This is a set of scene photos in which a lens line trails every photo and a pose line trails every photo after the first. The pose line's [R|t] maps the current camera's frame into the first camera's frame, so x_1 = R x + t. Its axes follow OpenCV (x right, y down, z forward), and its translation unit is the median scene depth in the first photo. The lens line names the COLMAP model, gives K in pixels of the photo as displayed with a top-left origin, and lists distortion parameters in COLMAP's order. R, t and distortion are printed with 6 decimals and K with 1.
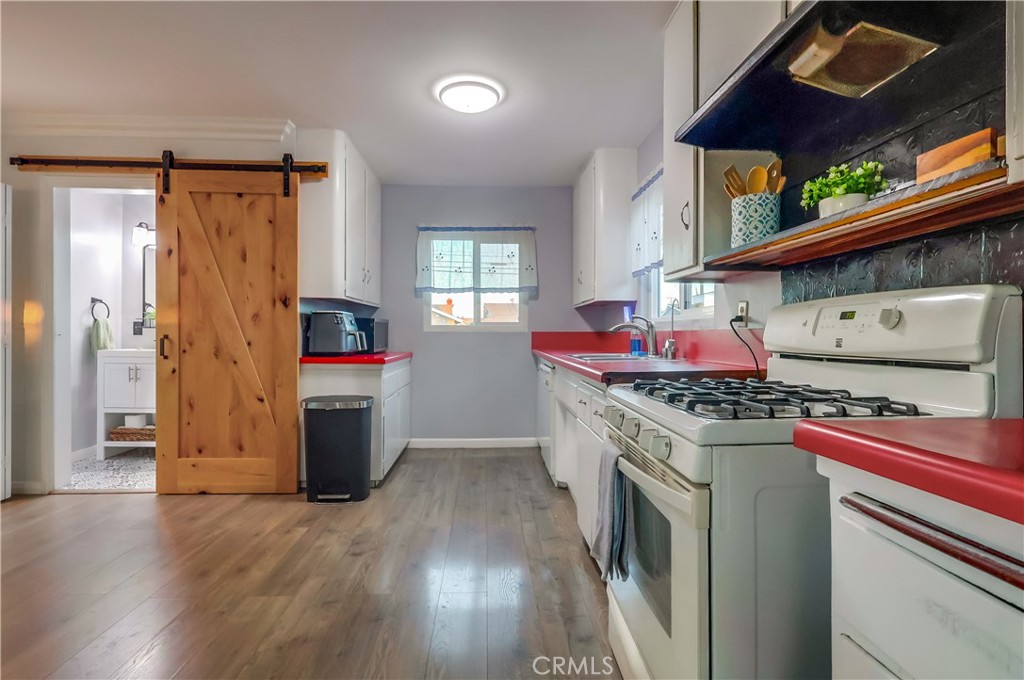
lens RADIAL K [[485.4, 0, 512.2], [0, 485.4, 336.4], [0, 0, 1]] dist [0.000063, 0.000041]
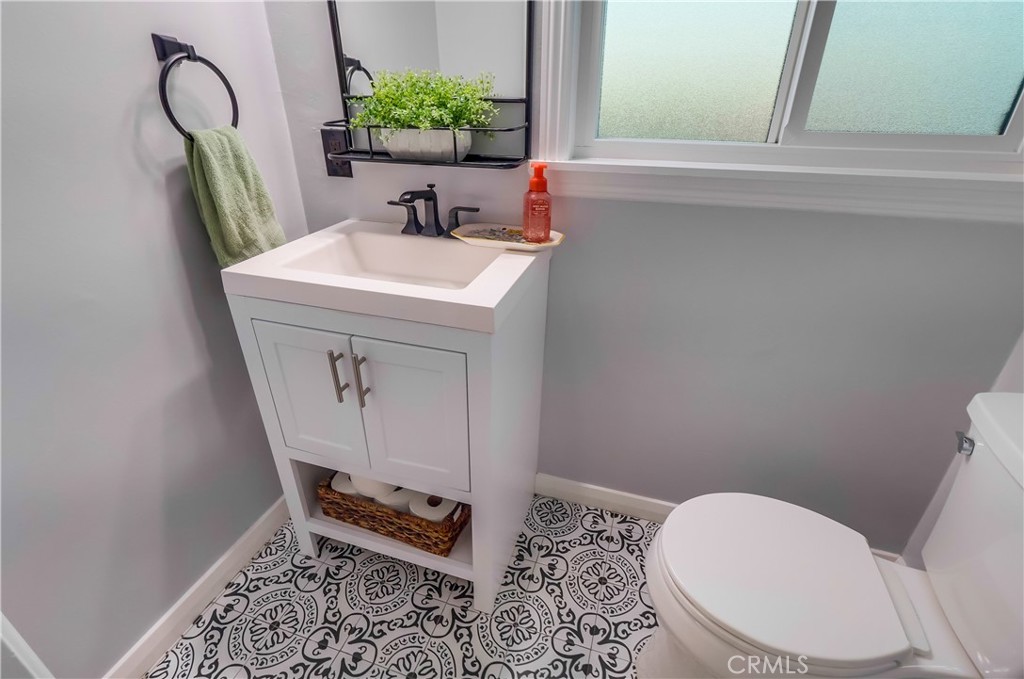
lens RADIAL K [[485.4, 0, 509.8], [0, 485.4, 341.1], [0, 0, 1]] dist [0.000063, 0.000041]
pose [[0.935838, 0.160889, -0.313563, -0.596468], [-0.001478, 0.891500, 0.453018, -0.053775], [0.352428, -0.423488, 0.834537, 0.789228]]
